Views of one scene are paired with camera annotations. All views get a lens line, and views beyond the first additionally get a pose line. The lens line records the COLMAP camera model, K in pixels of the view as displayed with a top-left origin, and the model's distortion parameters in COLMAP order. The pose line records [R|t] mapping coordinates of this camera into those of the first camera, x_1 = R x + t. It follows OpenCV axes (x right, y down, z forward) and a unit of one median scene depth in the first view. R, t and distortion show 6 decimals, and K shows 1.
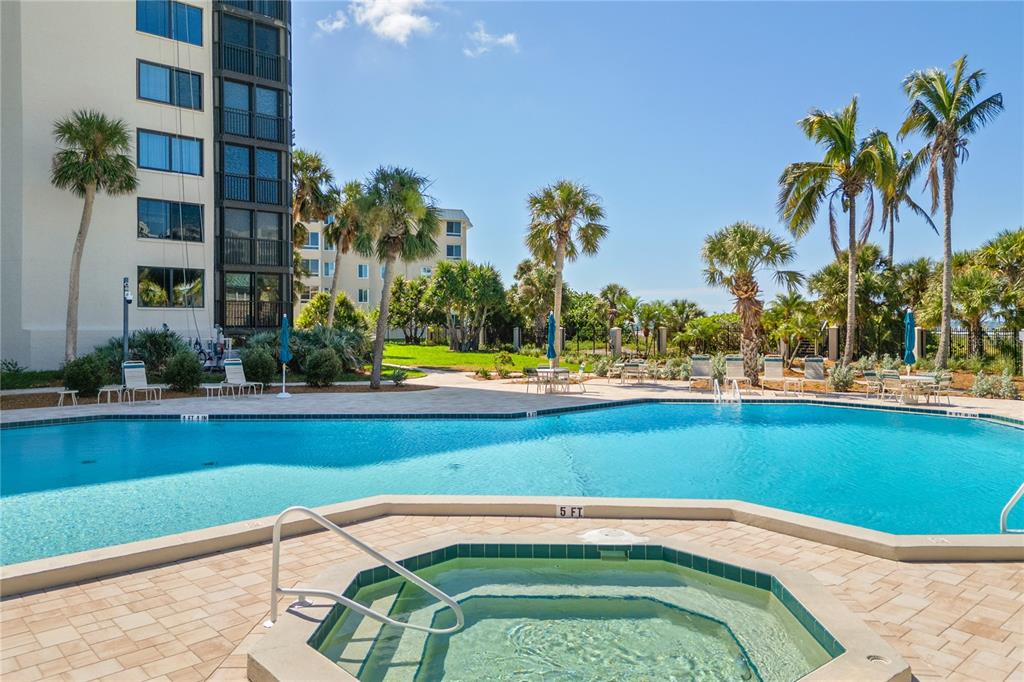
lens RADIAL K [[728.3, 0, 507.8], [0, 728.3, 338.3], [0, 0, 1]] dist [0.007864, -0.001433]
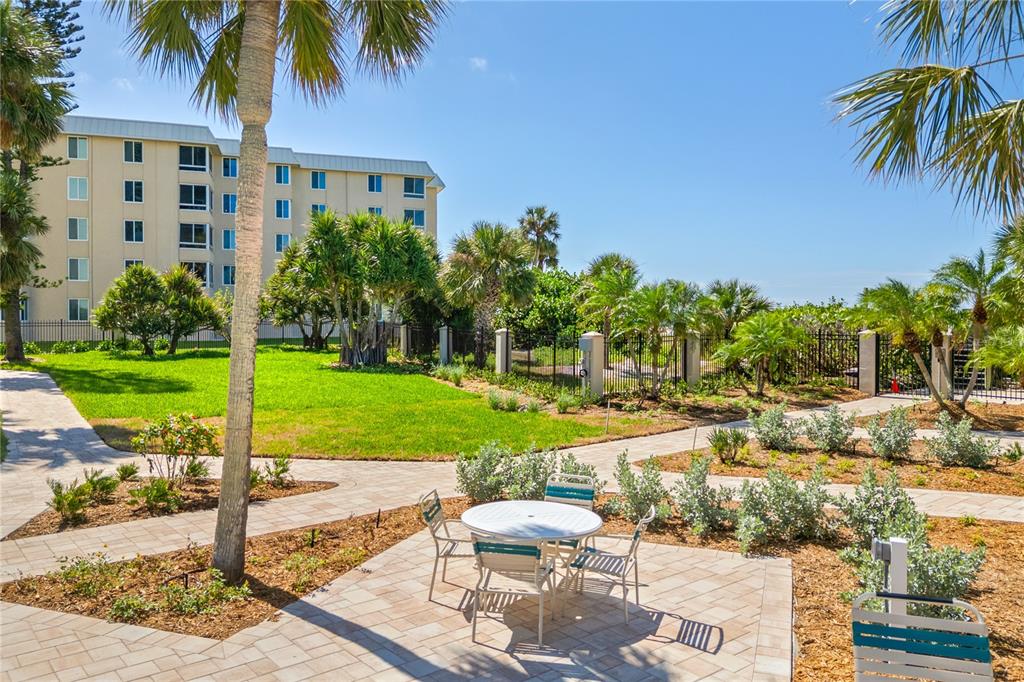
lens RADIAL K [[728.3, 0, 516.9], [0, 728.3, 340.7], [0, 0, 1]] dist [0.007864, -0.001433]
pose [[0.999086, 0.013081, -0.040683, 0.094523], [-0.012522, 0.999824, 0.013967, -0.012153], [0.040859, -0.013445, 0.999074, 0.412784]]
